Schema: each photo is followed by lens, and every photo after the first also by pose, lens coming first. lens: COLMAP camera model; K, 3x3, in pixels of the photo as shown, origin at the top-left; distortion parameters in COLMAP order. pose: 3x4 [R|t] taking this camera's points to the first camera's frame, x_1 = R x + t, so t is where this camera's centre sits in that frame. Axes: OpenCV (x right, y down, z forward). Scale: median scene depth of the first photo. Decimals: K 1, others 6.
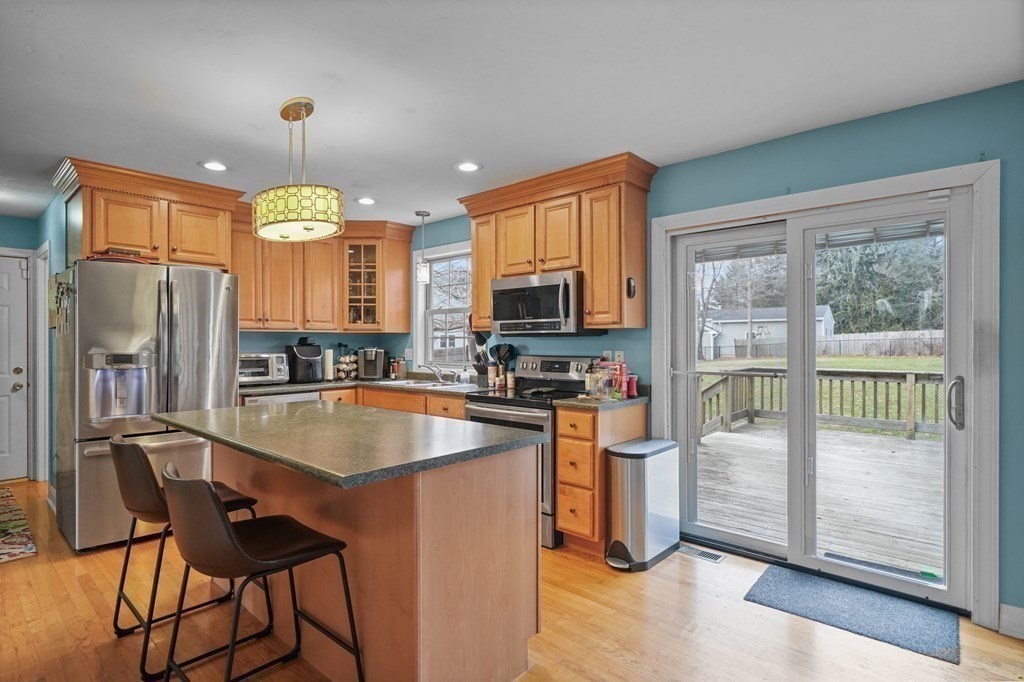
lens RADIAL K [[515.1, 0, 511.9], [0, 515.1, 342.1], [0, 0, 1]] dist [0.002595, 0.000066]
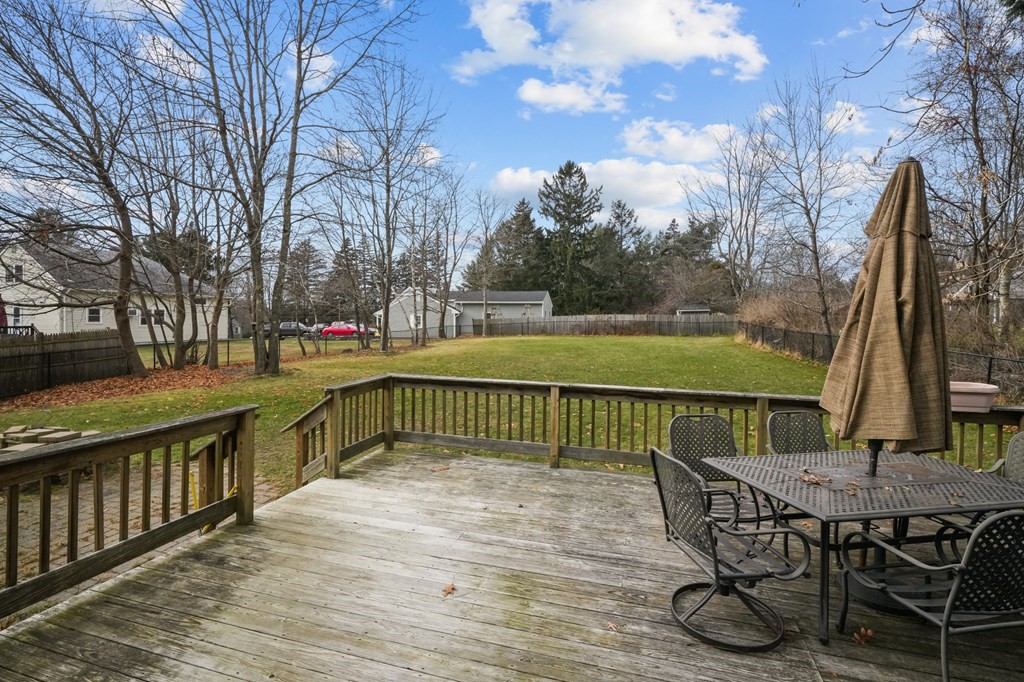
lens RADIAL K [[472.6, 0, 514.8], [0, 472.6, 316.4], [0, 0, 1]] dist [-0.000200, 0.001176]
pose [[0.895804, 0.015165, 0.444190, 0.763567], [-0.014586, 0.999882, -0.004720, -0.085752], [-0.444210, -0.002251, 0.895920, 0.728636]]
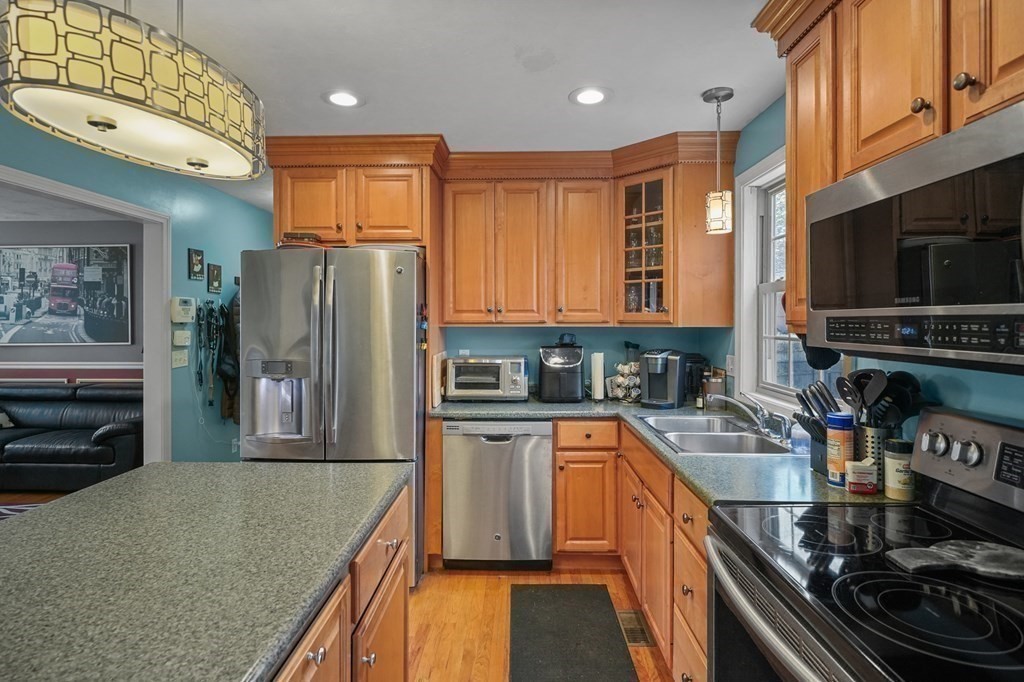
lens RADIAL K [[528.2, 0, 512.5], [0, 528.2, 322.1], [0, 0, 1]] dist [0.004695, -0.001703]
pose [[0.650826, 0.003009, -0.759221, 0.111647], [-0.000694, 0.999994, 0.003368, -0.035629], [0.759227, -0.001665, 0.650824, 0.640537]]
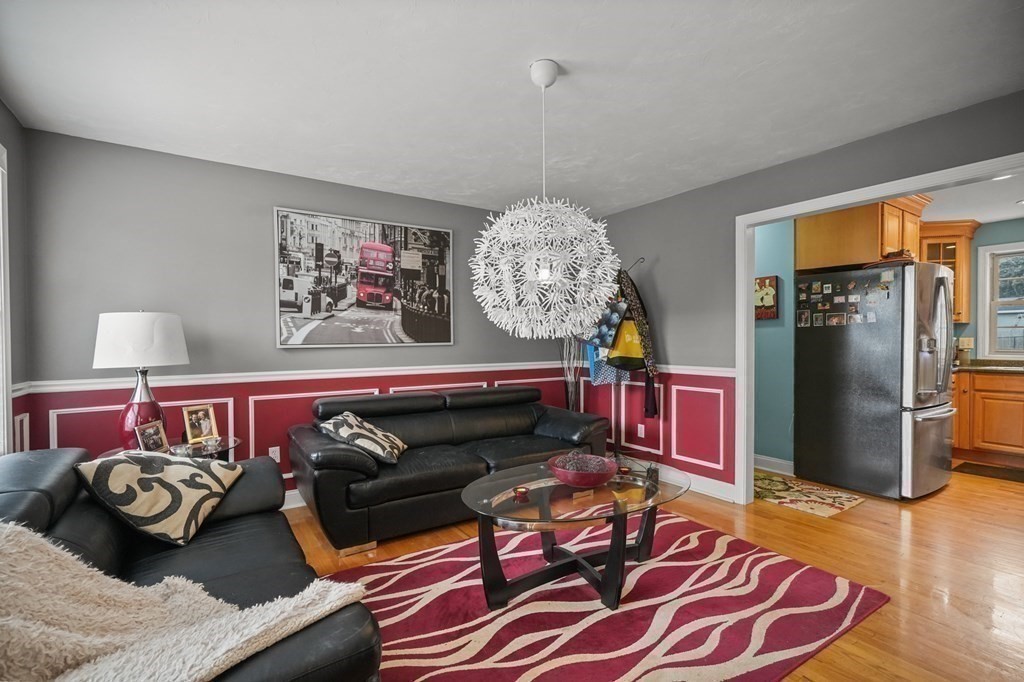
lens RADIAL K [[472.6, 0, 510.3], [0, 472.6, 344.2], [0, 0, 1]] dist [-0.000200, 0.001176]
pose [[0.969497, -0.001342, -0.245100, -1.251943], [0.003044, 0.999974, 0.006567, 0.021795], [0.245085, -0.007113, 0.969476, -0.267177]]
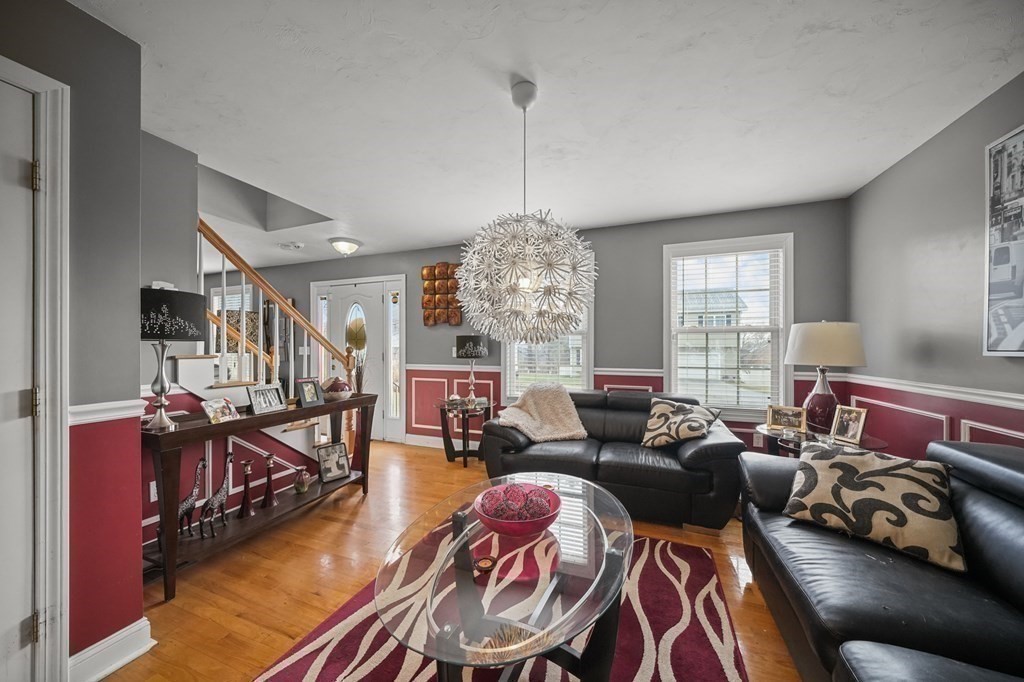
lens RADIAL K [[356.7, 0, 508.1], [0, 356.7, 344.9], [0, 0, 1]] dist [-0.000354, -0.000044]
pose [[-0.938185, 0.002034, -0.346130, -1.171945], [0.003529, 0.999987, -0.003689, 0.019233], [0.346118, -0.004682, -0.938179, 0.725927]]
